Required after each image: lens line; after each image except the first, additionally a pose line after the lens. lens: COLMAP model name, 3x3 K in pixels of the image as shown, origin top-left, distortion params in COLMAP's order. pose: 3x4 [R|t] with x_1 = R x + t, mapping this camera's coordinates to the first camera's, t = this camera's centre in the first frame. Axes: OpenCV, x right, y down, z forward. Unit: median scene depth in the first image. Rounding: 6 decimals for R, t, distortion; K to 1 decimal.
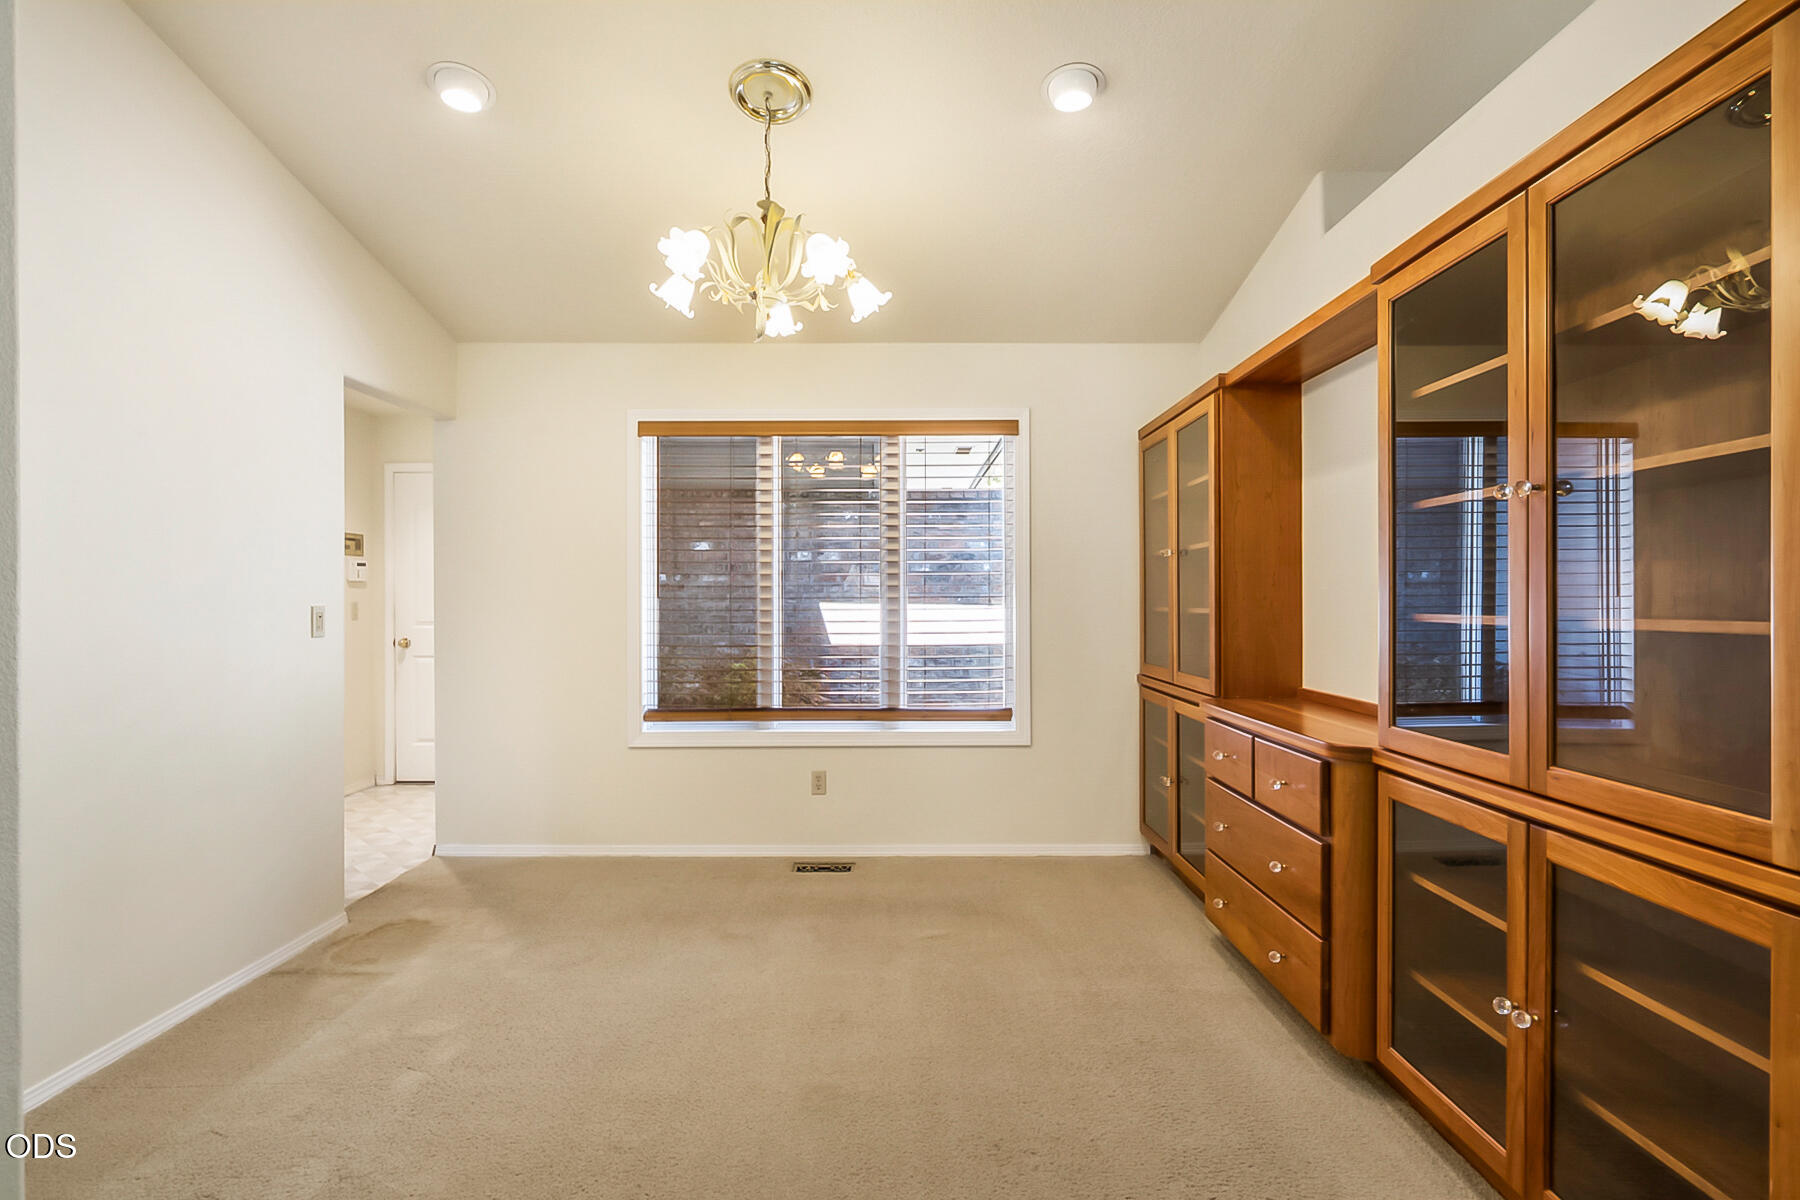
lens RADIAL K [[911.7, 0, 900.0], [0, 911.7, 600.0], [0, 0, 1]] dist [-0.013818, -0.000005]
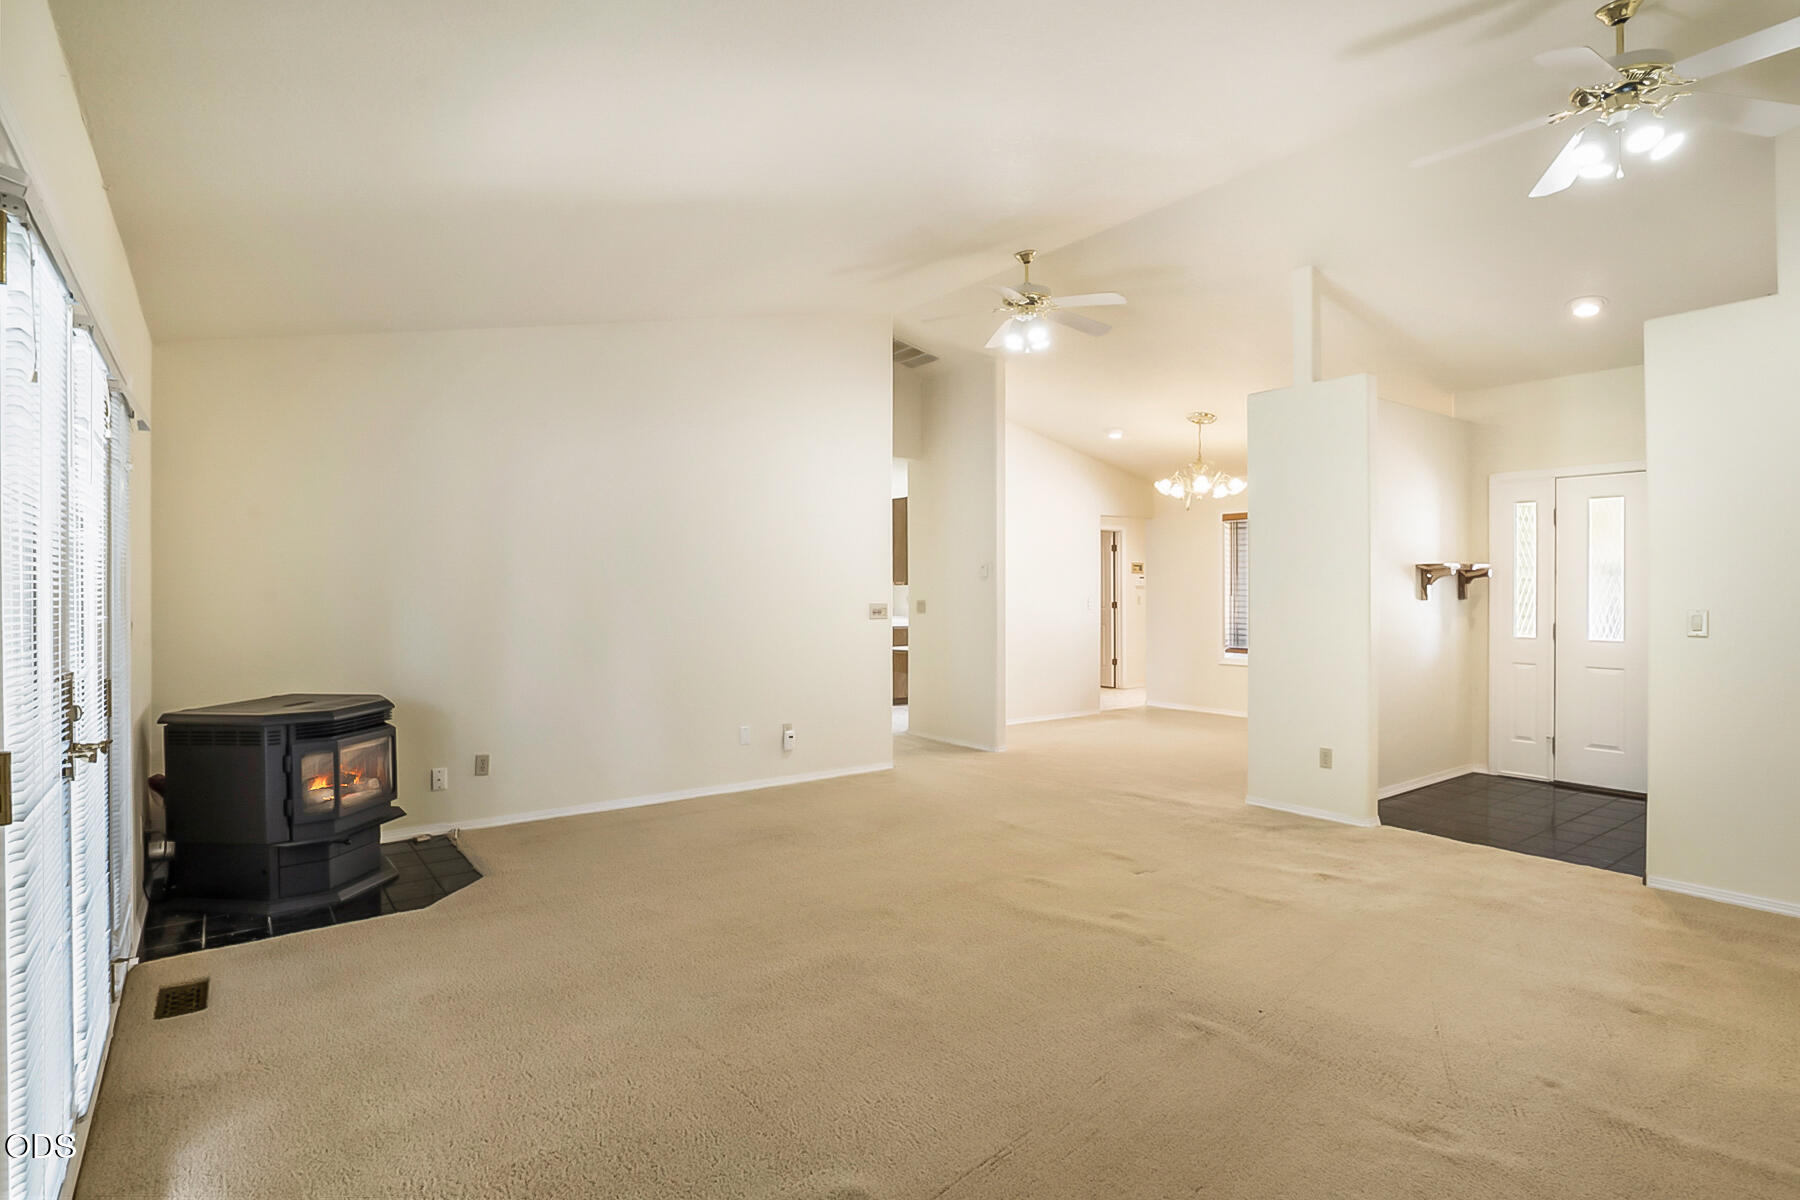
lens RADIAL K [[894.8, 0, 903.2], [0, 894.8, 586.3], [0, 0, 1]] dist [-0.003209, -0.000216]
pose [[0.605274, -0.000895, -0.796017, 0.930332], [-0.005831, 0.999968, -0.005559, -0.007806], [0.795996, 0.008006, 0.605249, -0.879721]]
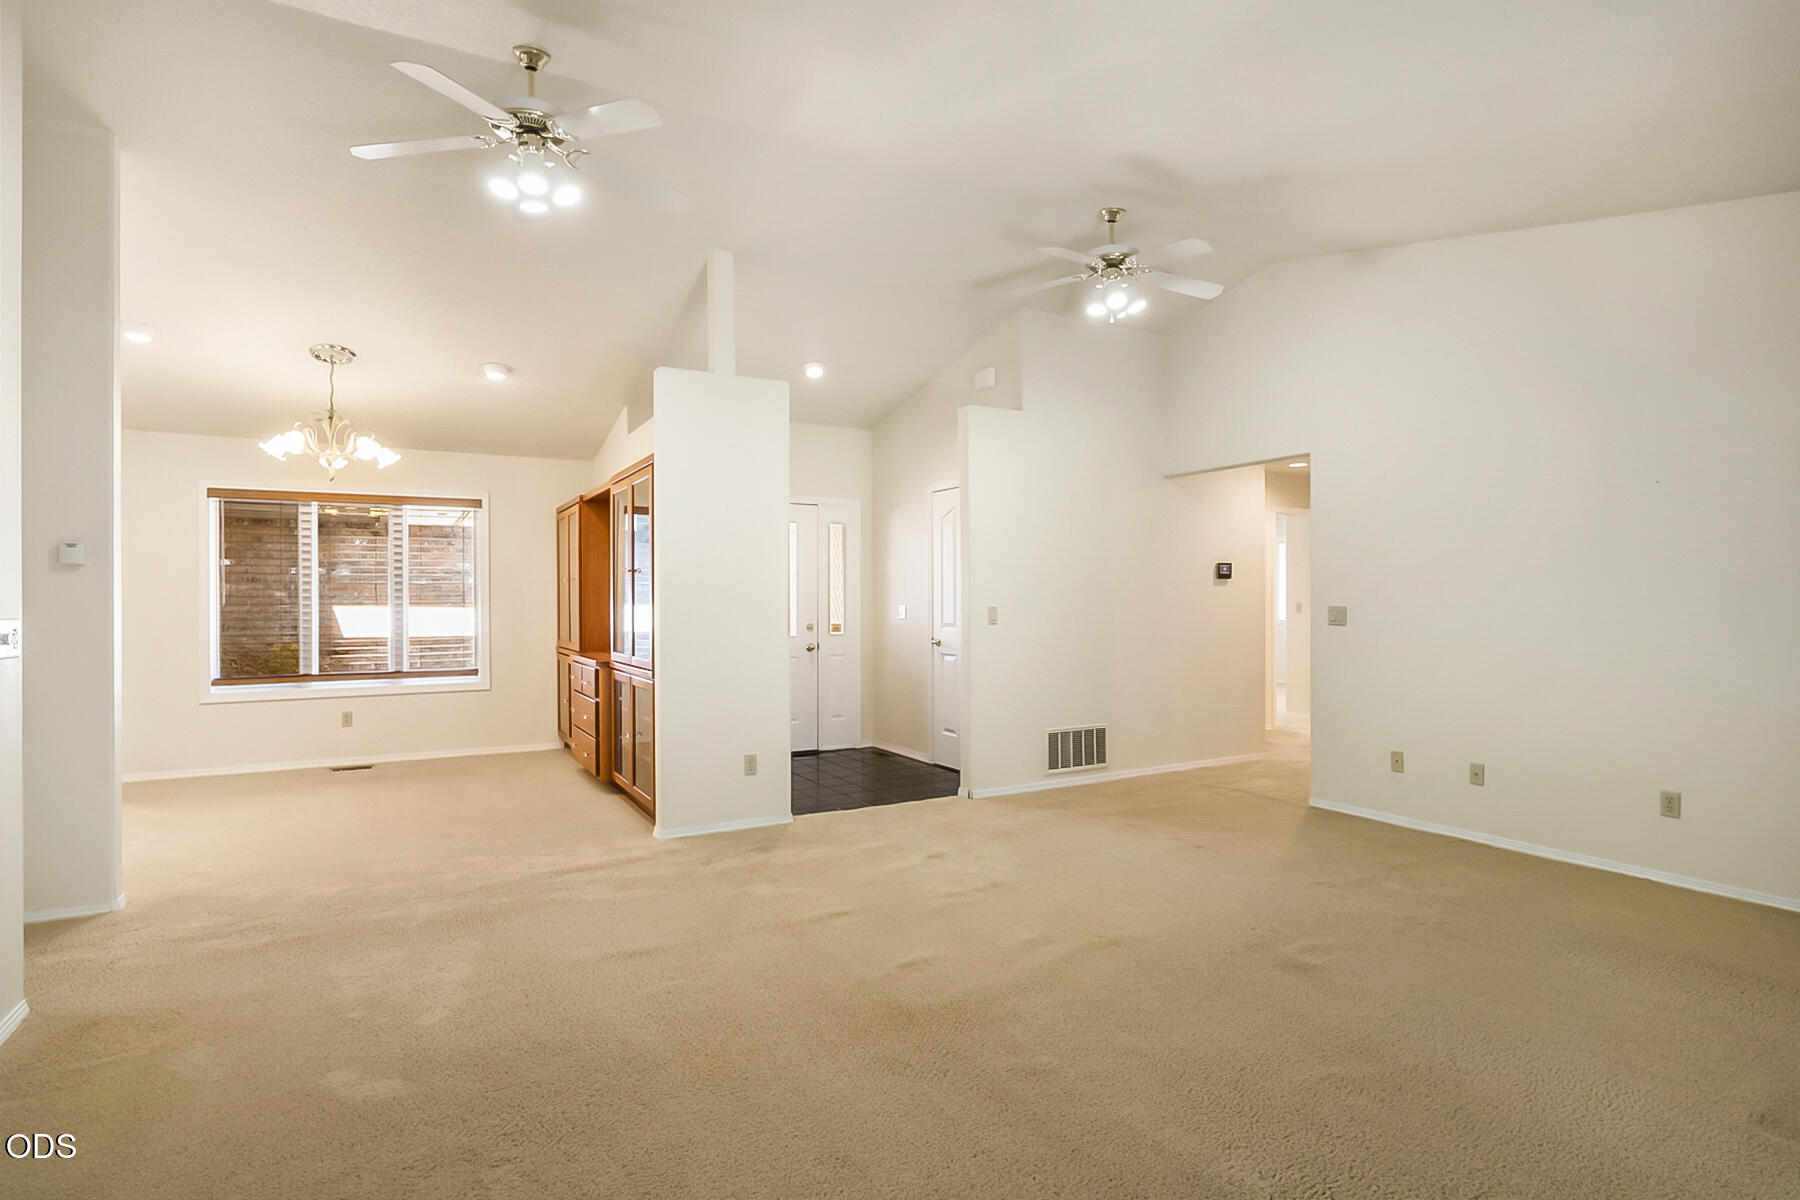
lens RADIAL K [[911.7, 0, 900.0], [0, 911.7, 600.0], [0, 0, 1]] dist [-0.013818, -0.000005]
pose [[0.873030, -0.001691, 0.487664, -0.016768], [0.002273, 0.999997, -0.000602, -0.005757], [-0.487661, 0.001634, 0.873031, -0.850285]]
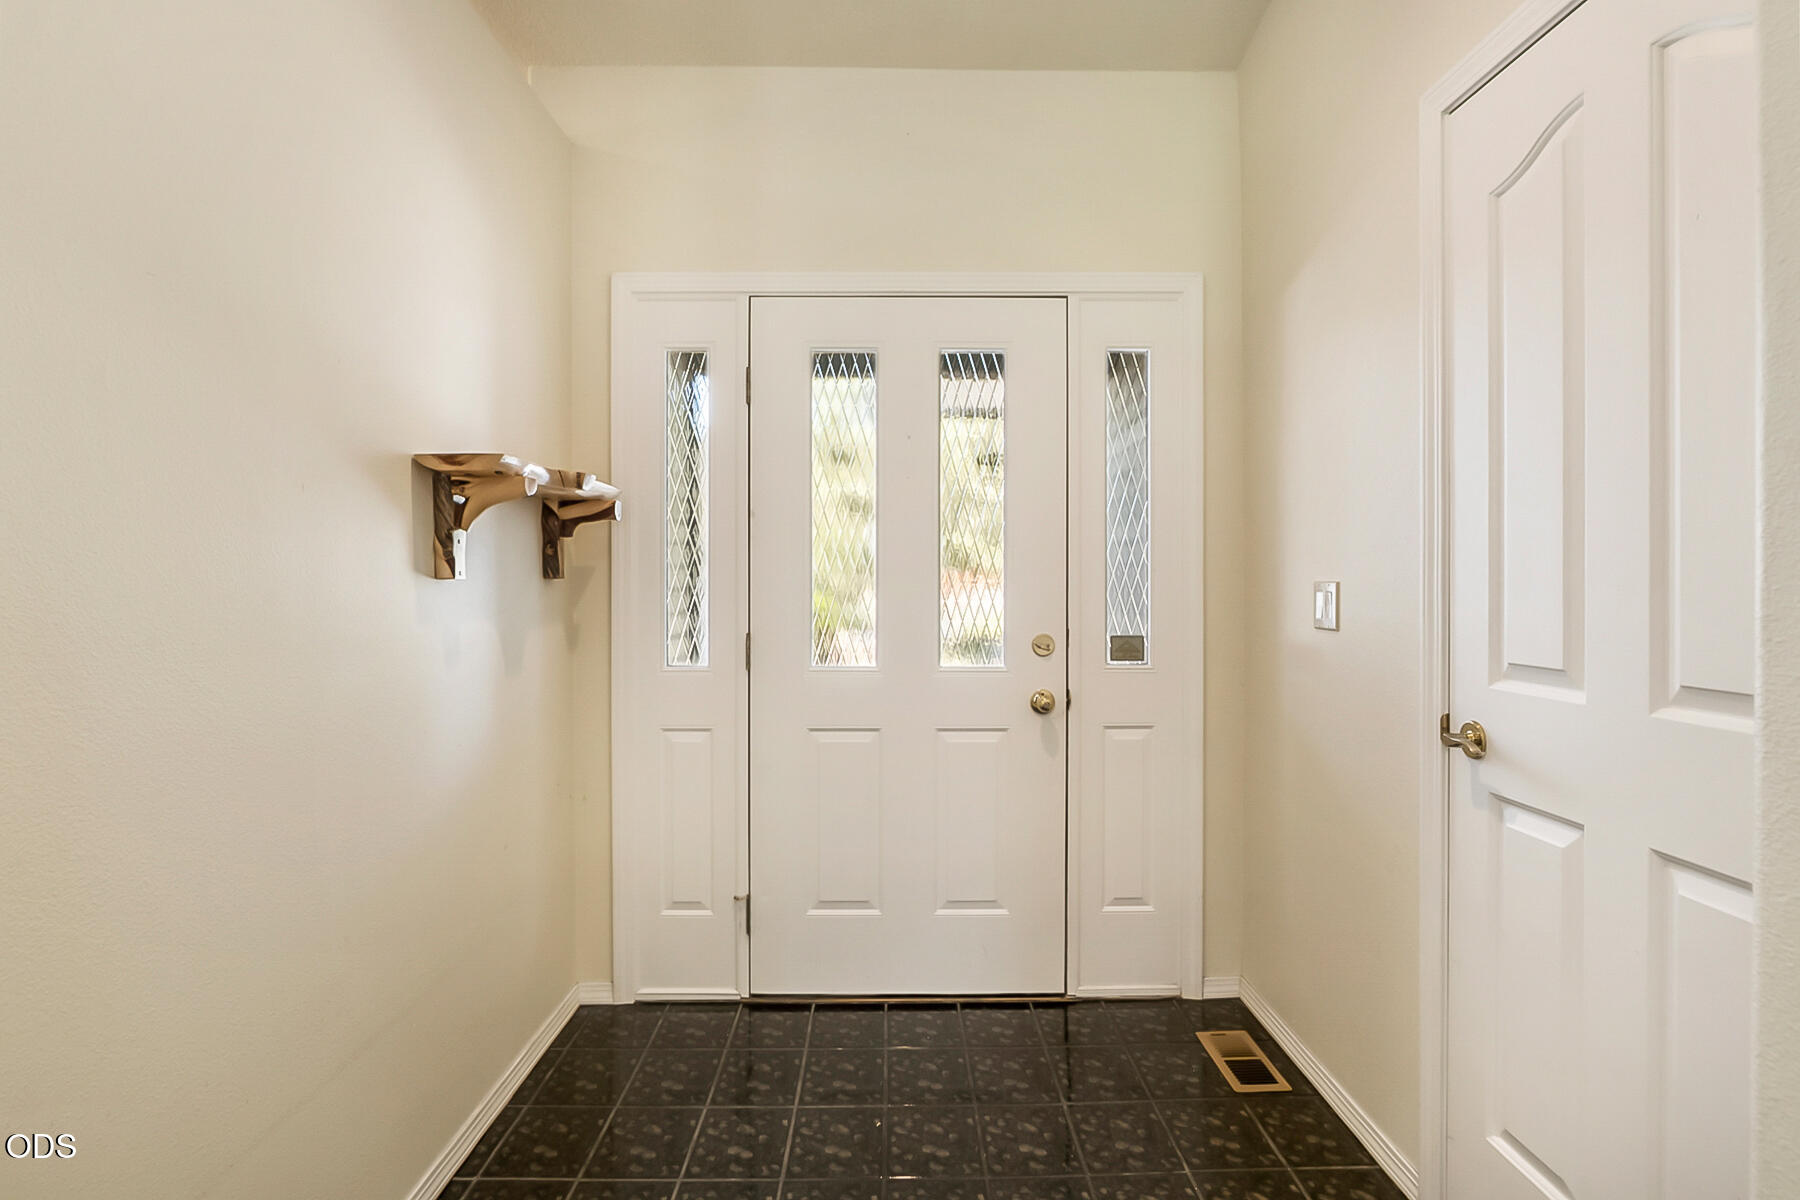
lens RADIAL K [[926.5, 0, 900.0], [0, 926.5, 600.0], [0, 0, 1]] dist [-0.014876, -0.000019]
pose [[0.999933, -0.002317, 0.011329, 0.554006], [0.002146, 0.999884, 0.015069, 0.004201], [-0.011363, -0.015044, 0.999822, 0.092853]]
